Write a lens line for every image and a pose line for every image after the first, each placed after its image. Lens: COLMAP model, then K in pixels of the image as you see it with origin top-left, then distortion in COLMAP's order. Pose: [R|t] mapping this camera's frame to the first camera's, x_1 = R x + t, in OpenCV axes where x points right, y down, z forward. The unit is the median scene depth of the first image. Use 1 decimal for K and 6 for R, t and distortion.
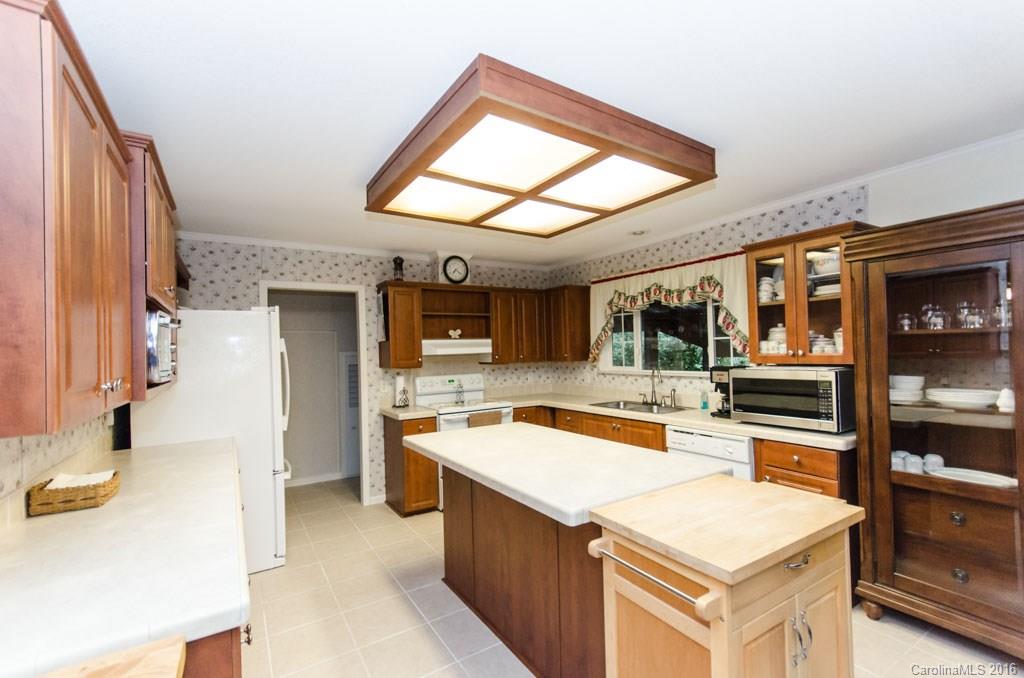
lens RADIAL K [[444.5, 0, 510.1], [0, 444.5, 344.6], [0, 0, 1]] dist [0.008402, -0.000242]
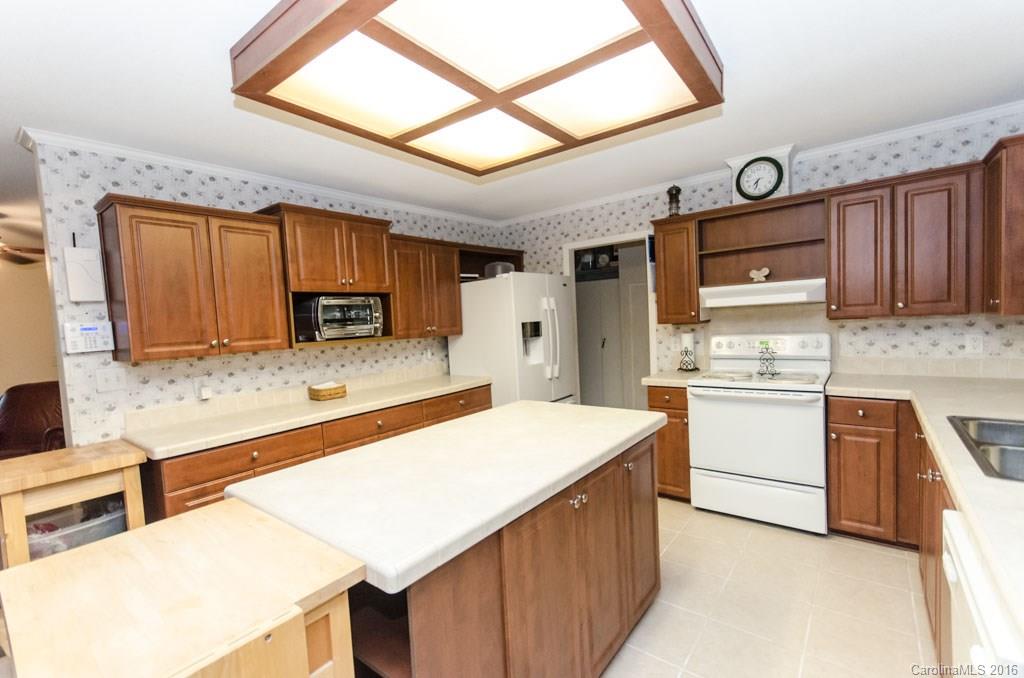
lens RADIAL K [[444.5, 0, 510.1], [0, 444.5, 344.6], [0, 0, 1]] dist [0.008402, -0.000242]
pose [[0.347905, 0.066390, -0.935176, 0.416015], [0.060539, 0.993817, 0.093074, -0.004840], [0.935573, -0.088995, 0.341735, 0.416449]]
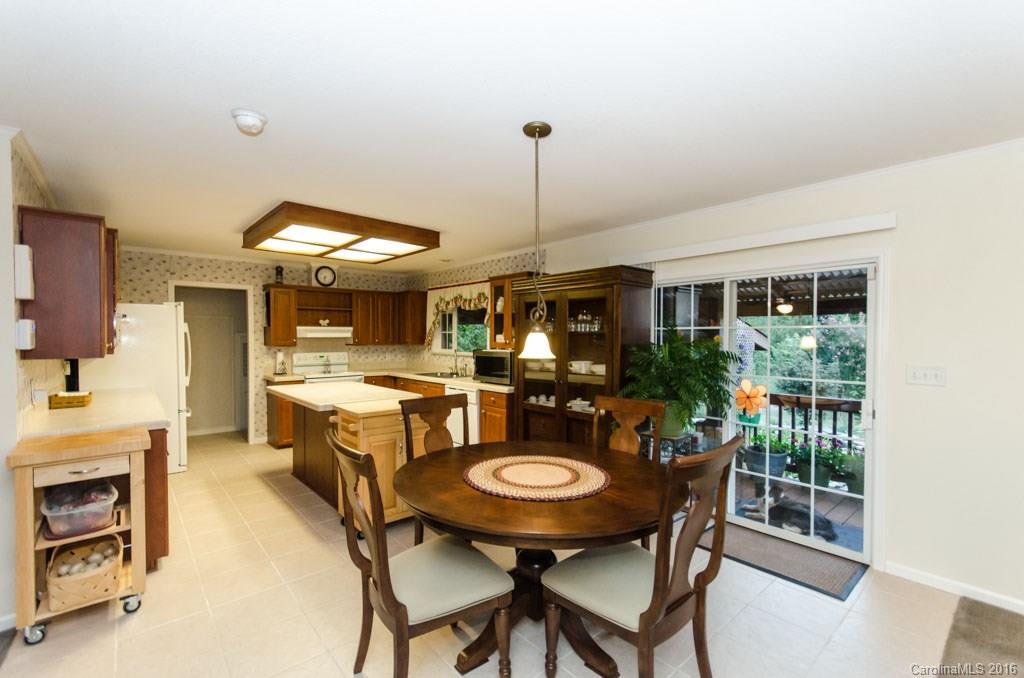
lens RADIAL K [[444.5, 0, 510.1], [0, 444.5, 344.6], [0, 0, 1]] dist [0.008402, -0.000242]
pose [[0.988225, 0.025498, 0.150867, 0.253935], [-0.030076, 0.999152, 0.028135, -0.013017], [-0.150021, -0.032341, 0.988154, -0.482531]]
